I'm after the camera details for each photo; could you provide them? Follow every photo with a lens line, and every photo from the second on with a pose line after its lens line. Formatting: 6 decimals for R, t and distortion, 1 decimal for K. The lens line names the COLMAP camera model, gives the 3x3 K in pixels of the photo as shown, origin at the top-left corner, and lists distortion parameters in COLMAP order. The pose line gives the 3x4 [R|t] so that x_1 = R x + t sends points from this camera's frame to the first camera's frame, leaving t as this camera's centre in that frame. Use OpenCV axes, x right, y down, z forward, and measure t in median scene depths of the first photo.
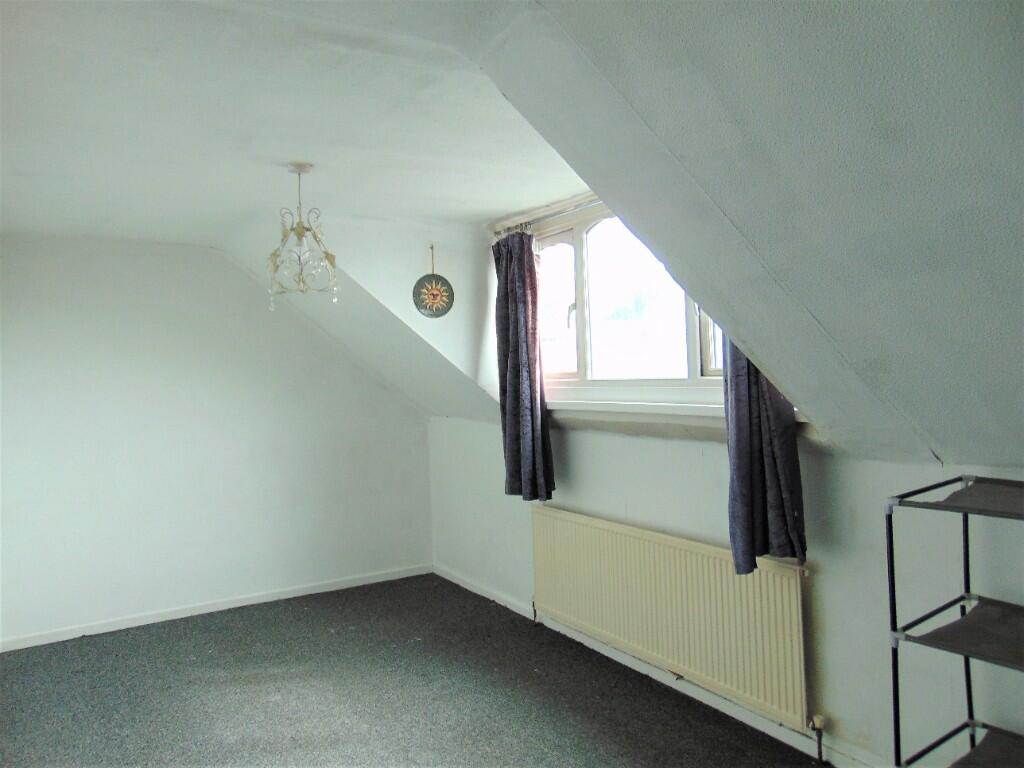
lens RADIAL K [[772.4, 0, 512.0], [0, 772.4, 384.0], [0, 0, 1]] dist [-0.023146, 0.071497]
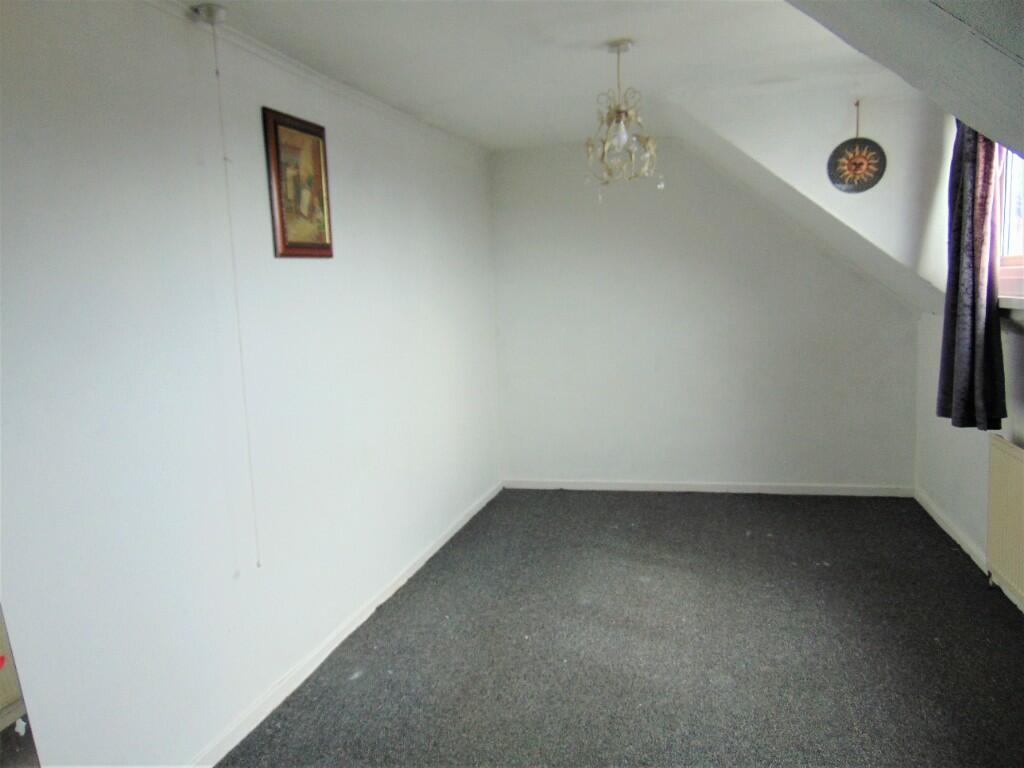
lens RADIAL K [[772.4, 0, 512.0], [0, 772.4, 384.0], [0, 0, 1]] dist [-0.023146, 0.071497]
pose [[0.699382, 0.093175, -0.708649, 0.250447], [0.009461, 0.990173, 0.139527, -0.002664], [0.714686, -0.104287, 0.691627, 0.155095]]
